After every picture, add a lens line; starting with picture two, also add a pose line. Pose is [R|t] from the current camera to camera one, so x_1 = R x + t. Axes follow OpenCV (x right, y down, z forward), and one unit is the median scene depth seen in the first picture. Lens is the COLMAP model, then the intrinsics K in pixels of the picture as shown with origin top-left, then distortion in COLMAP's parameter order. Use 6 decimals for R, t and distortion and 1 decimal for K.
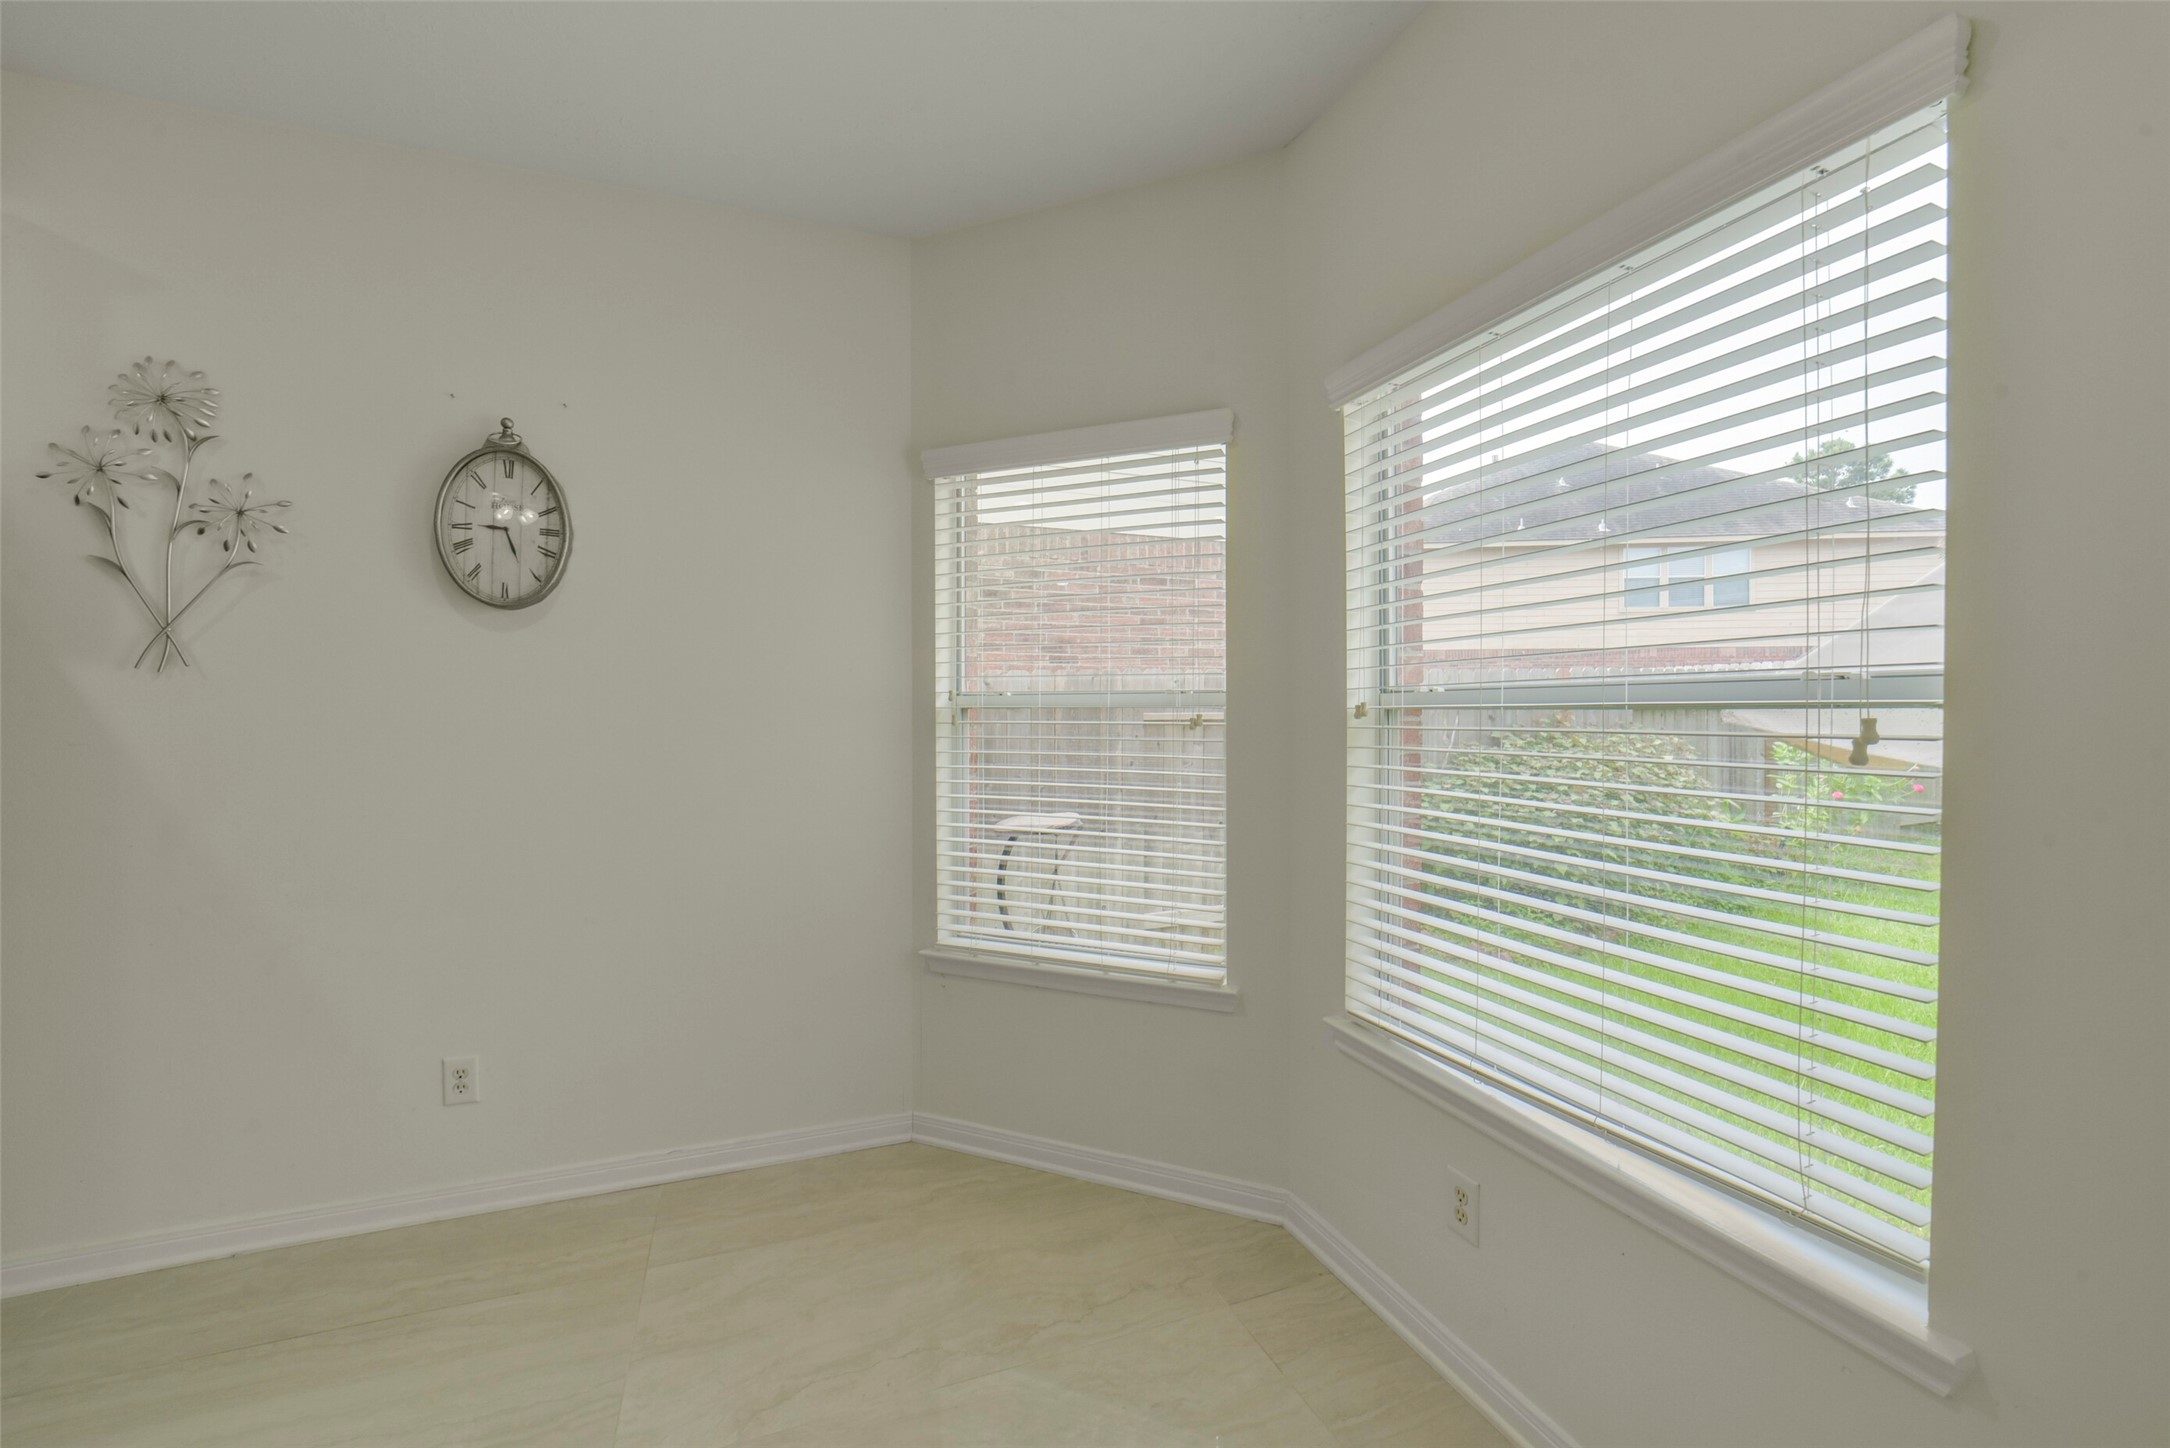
lens RADIAL K [[859.6, 0, 1092.0], [0, 859.6, 724.6], [0, 0, 1]] dist [-0.014164, 0.000843]
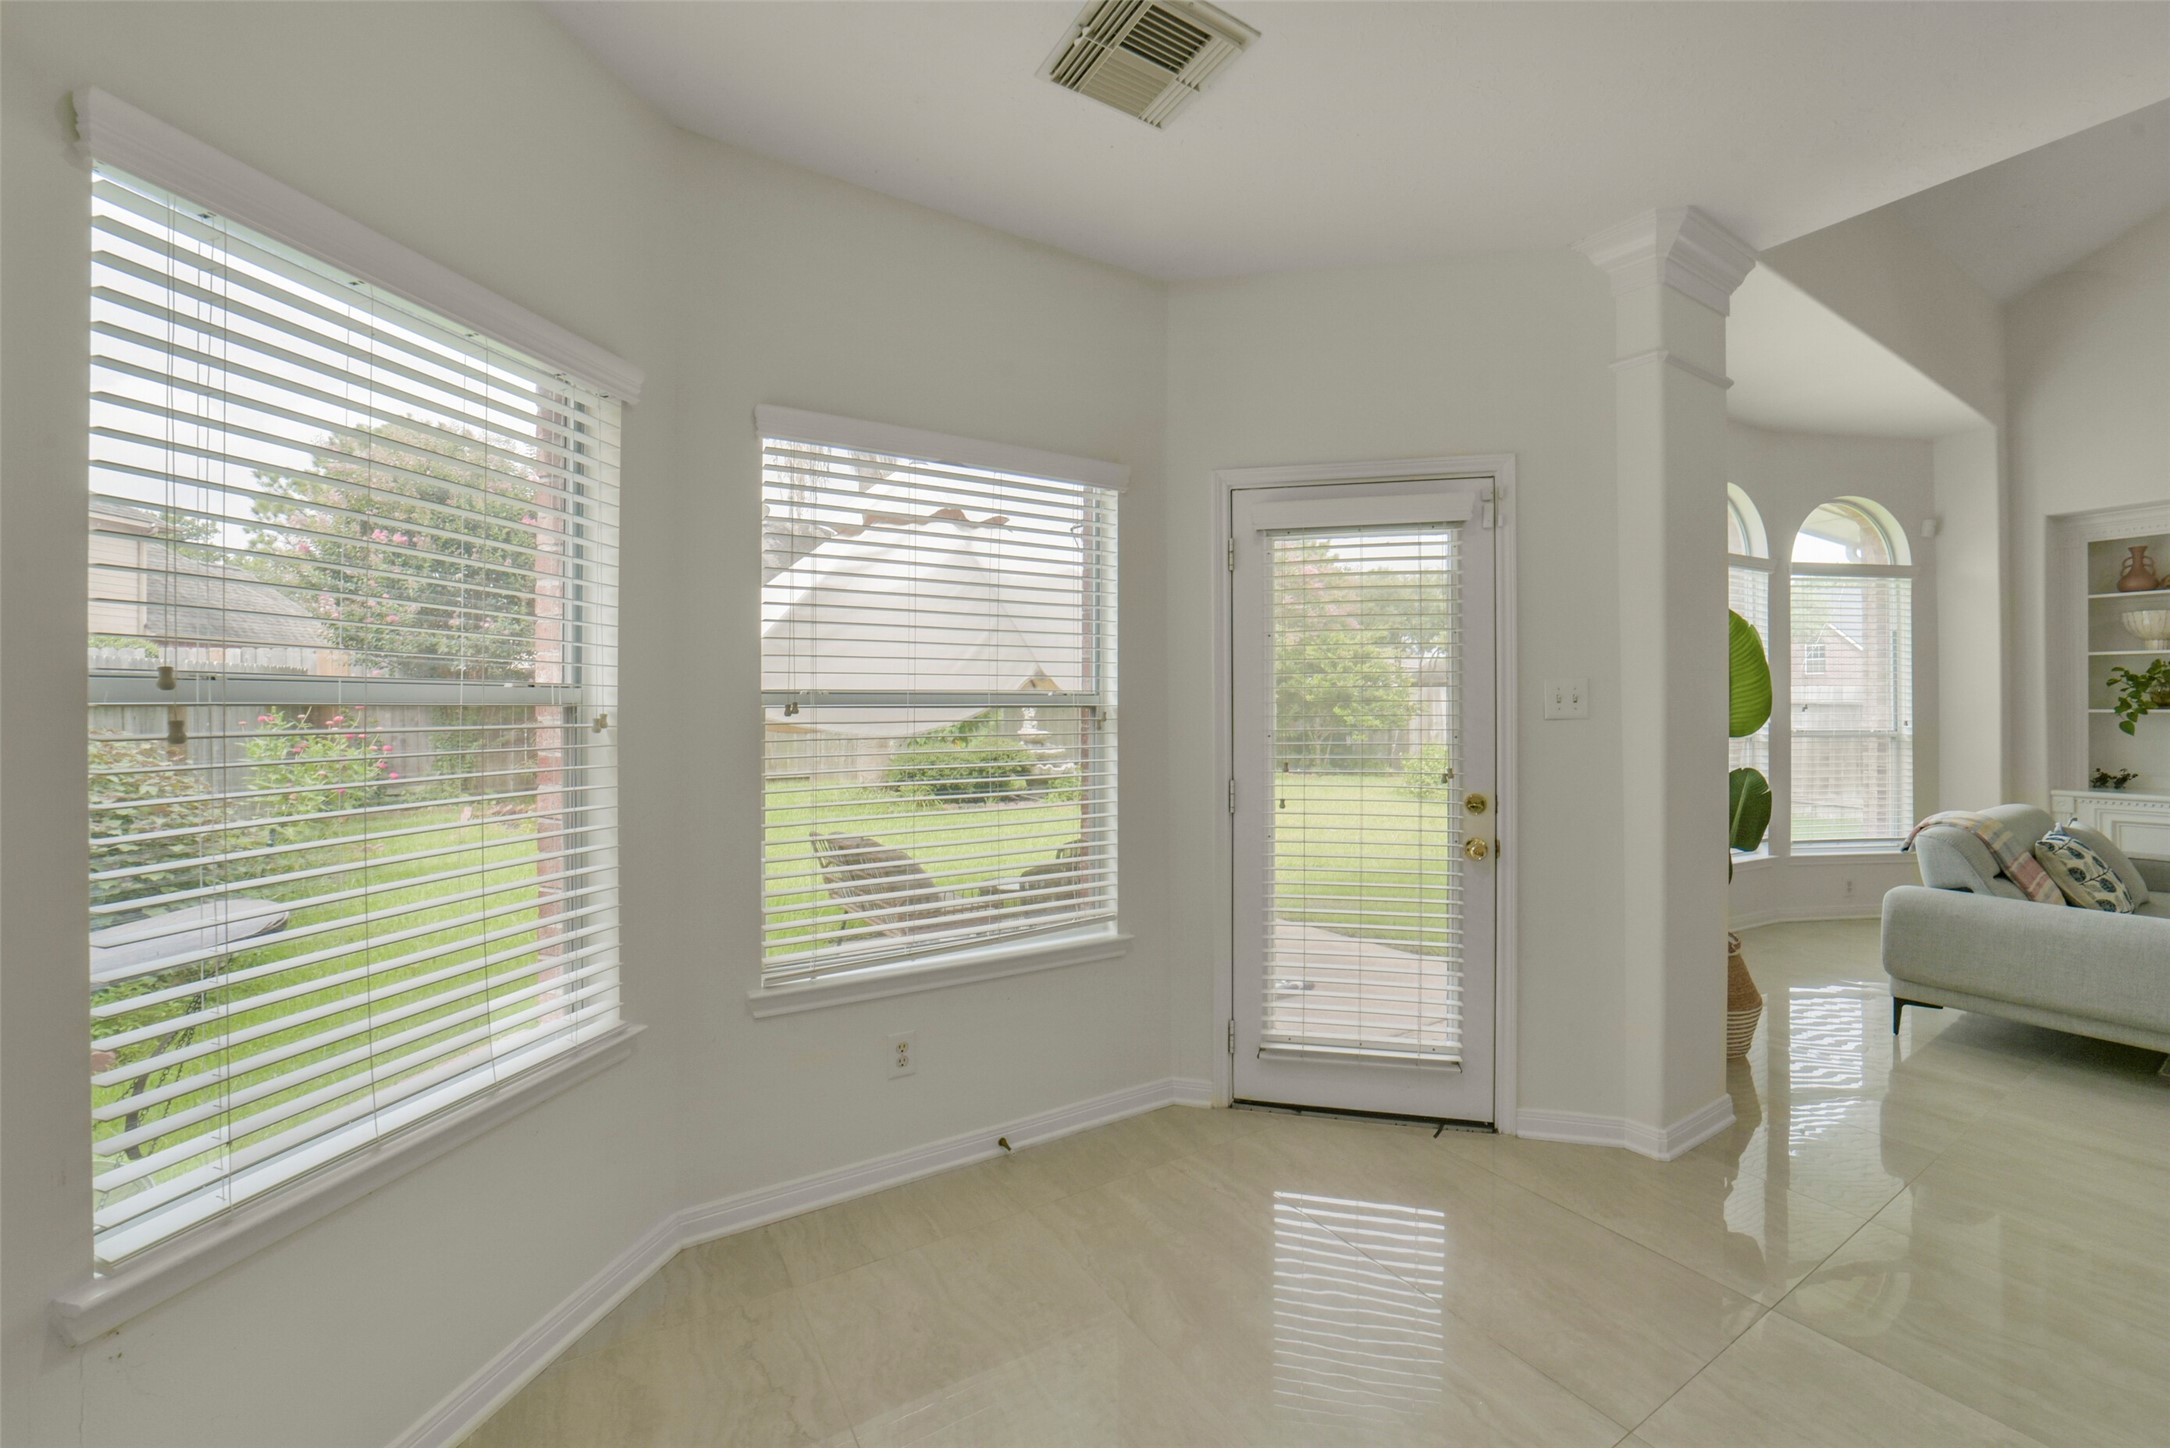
lens RADIAL K [[862.7, 0, 1096.3], [0, 862.7, 702.5], [0, 0, 1]] dist [-0.040832, 0.009338]
pose [[-0.186003, 0.007060, 0.982524, -0.780538], [0.015140, 0.999876, -0.004318, -0.010648], [-0.982433, 0.014072, -0.186087, 0.706478]]
